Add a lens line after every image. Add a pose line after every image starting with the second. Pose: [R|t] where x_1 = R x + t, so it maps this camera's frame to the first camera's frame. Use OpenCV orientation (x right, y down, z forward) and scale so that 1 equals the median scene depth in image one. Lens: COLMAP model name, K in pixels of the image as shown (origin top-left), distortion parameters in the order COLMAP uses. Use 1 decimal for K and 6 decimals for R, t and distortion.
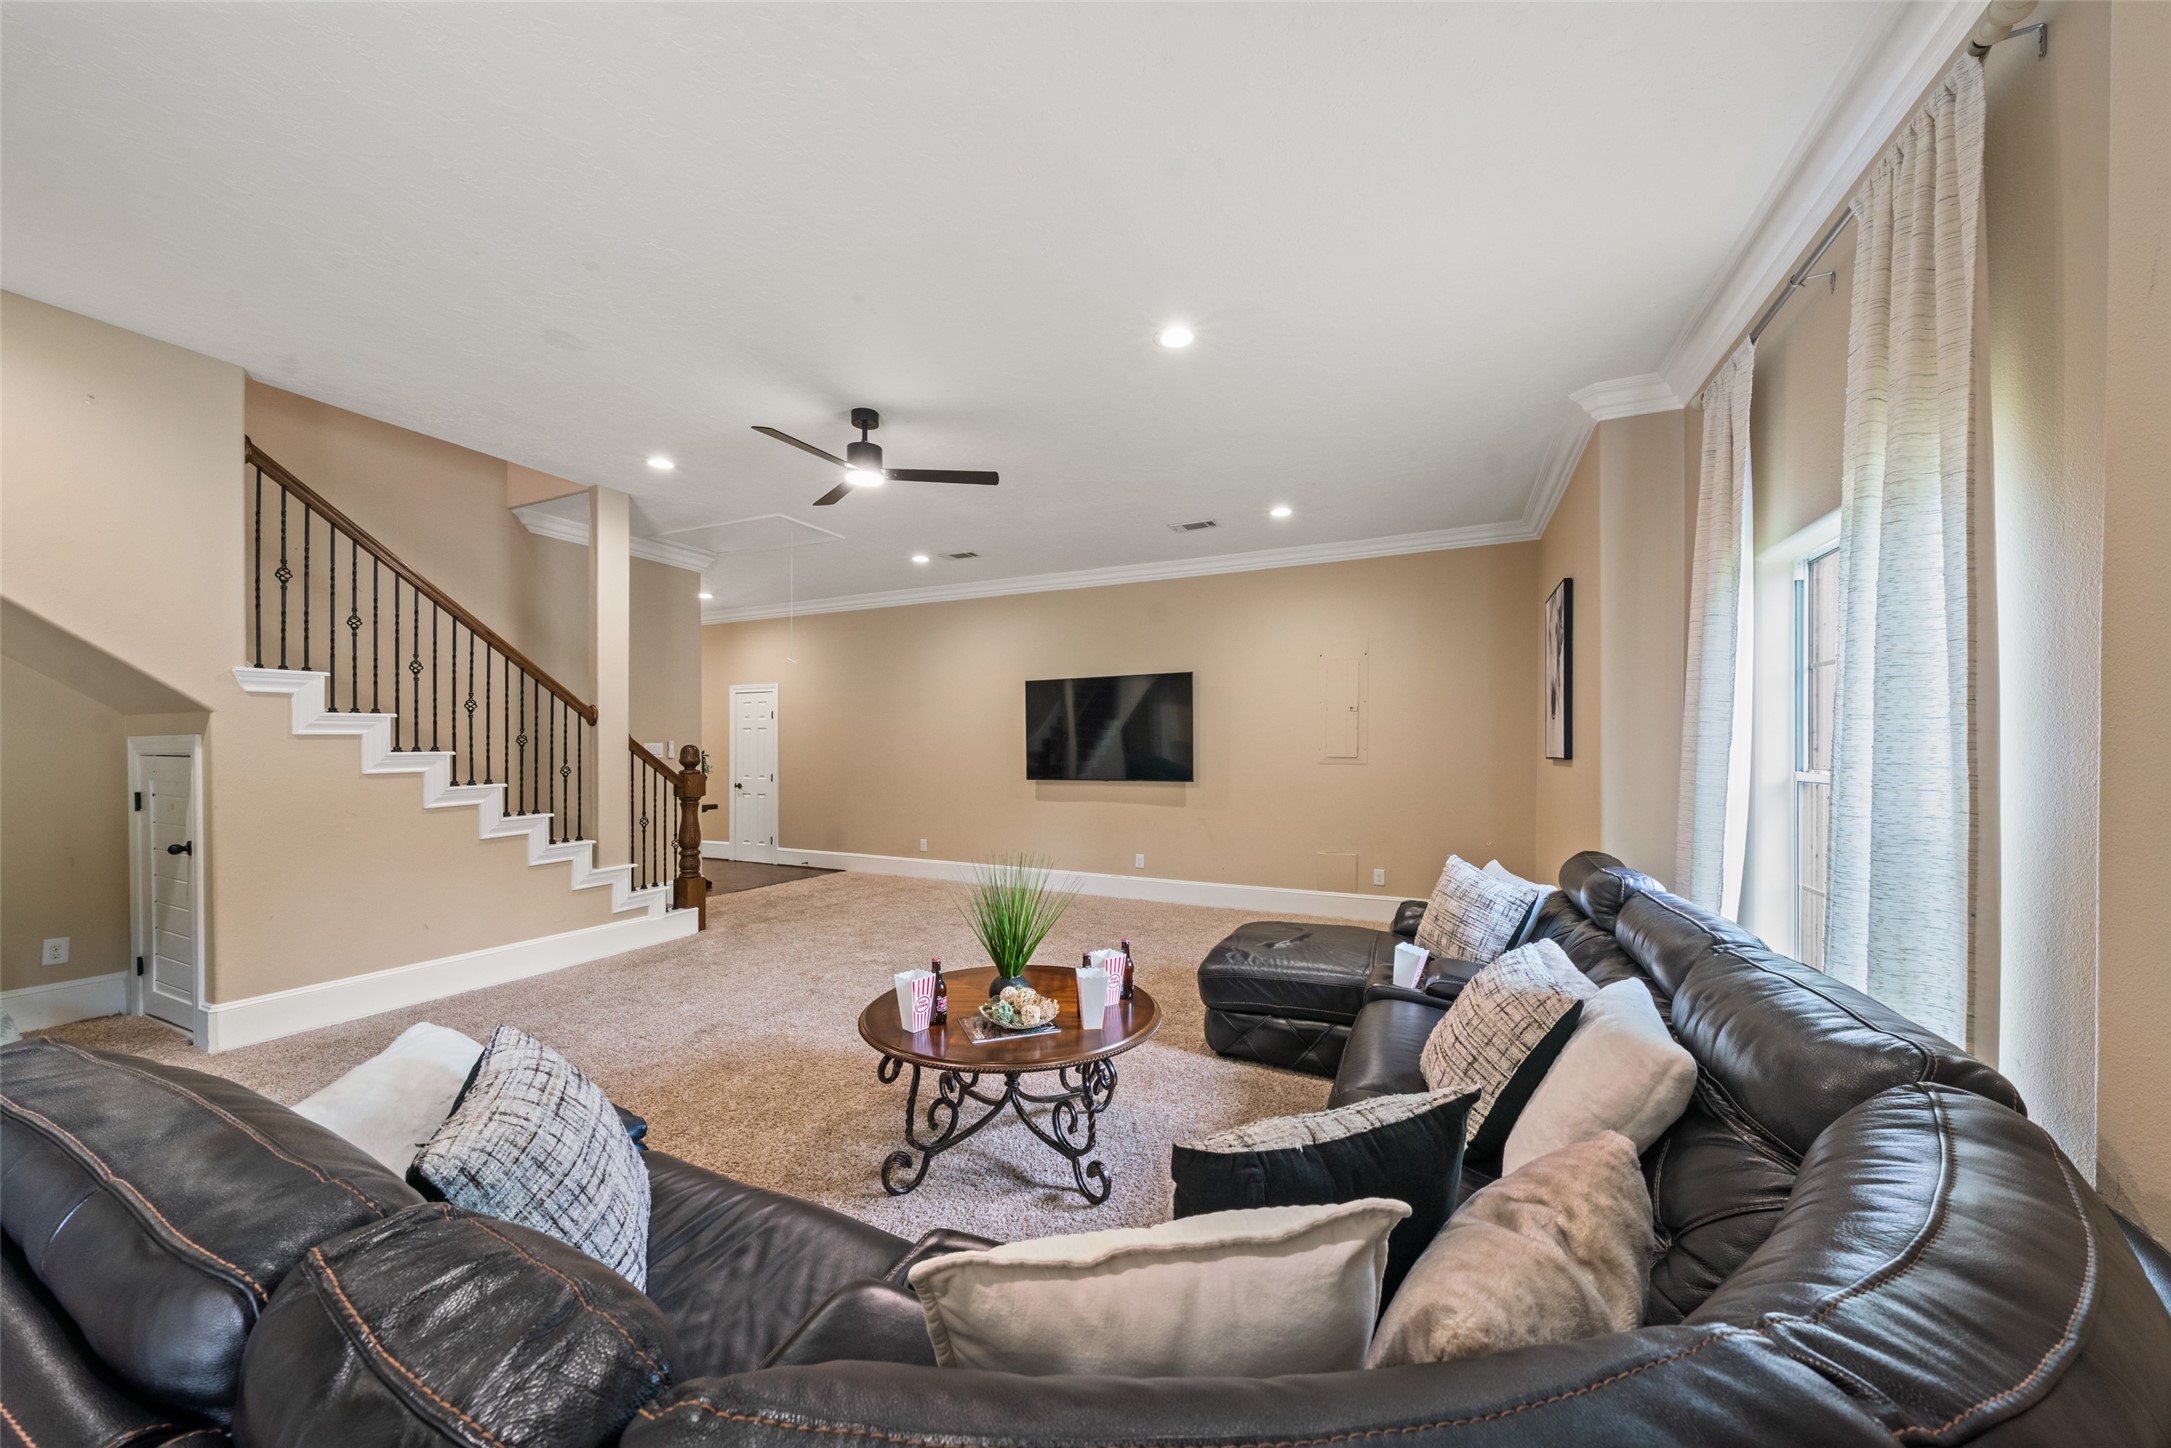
lens RADIAL K [[750.4, 0, 1044.1], [0, 750.4, 752.6], [0, 0, 1]] dist [-0.001332, -0.000041]
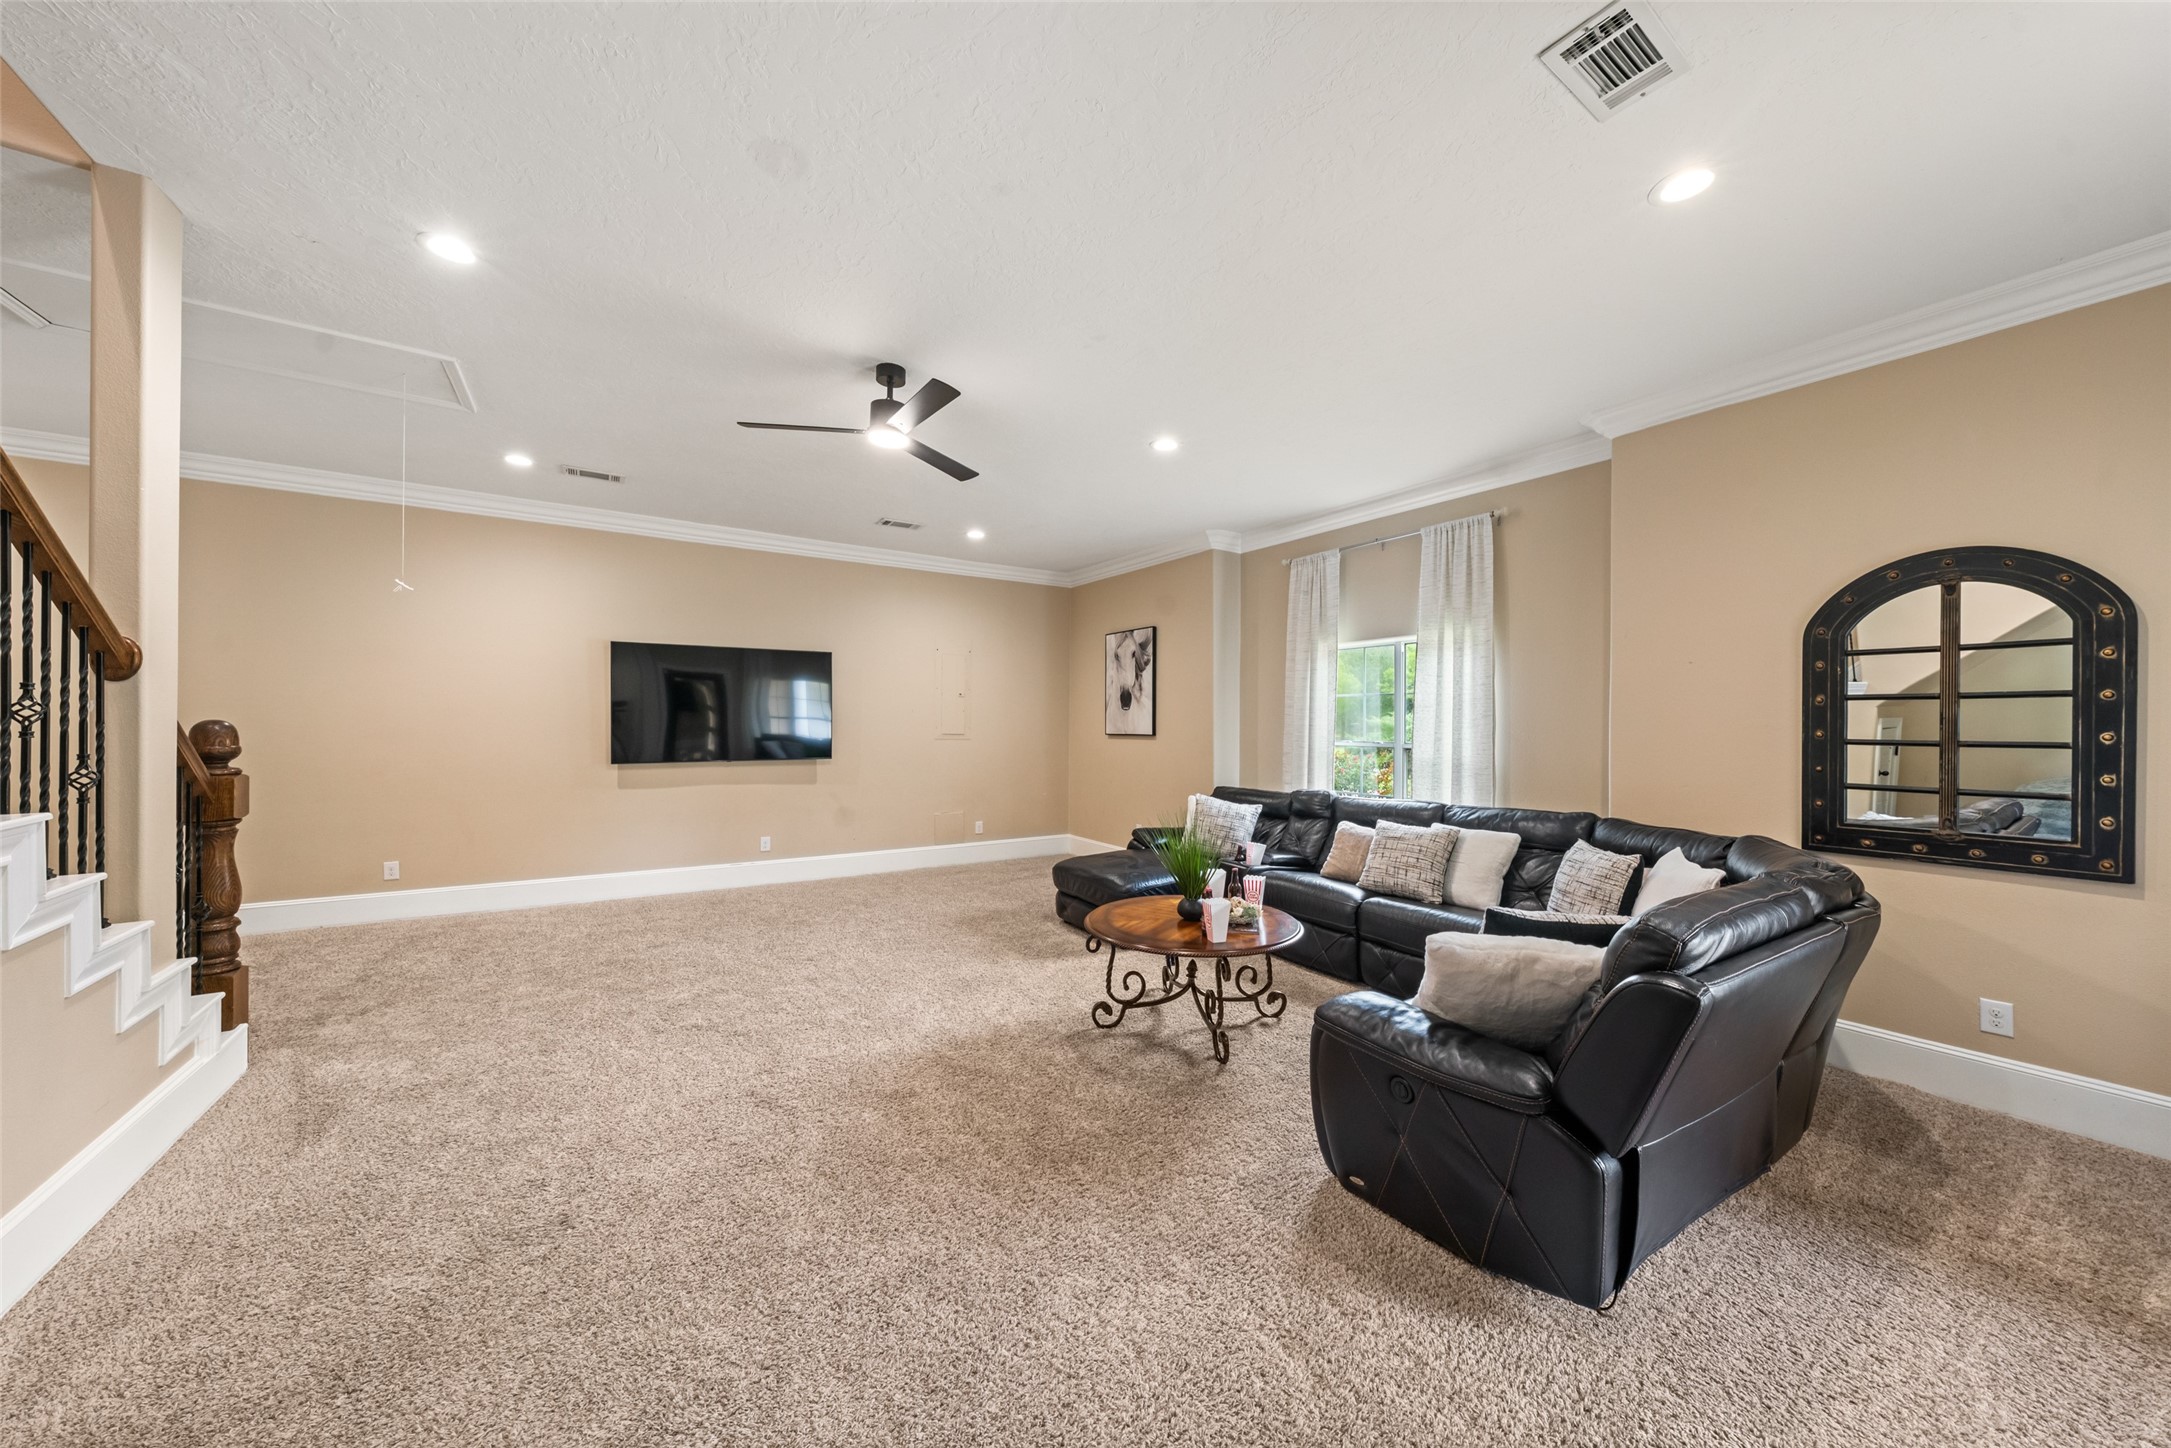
lens RADIAL K [[750.4, 0, 1072.7], [0, 750.4, 728.0], [0, 0, 1]] dist [-0.001332, -0.000041]
pose [[0.520867, 0.000815, 0.853637, -0.607282], [-0.003720, 0.999992, 0.001315, -0.007259], [-0.853630, -0.003861, 0.520866, 0.215199]]
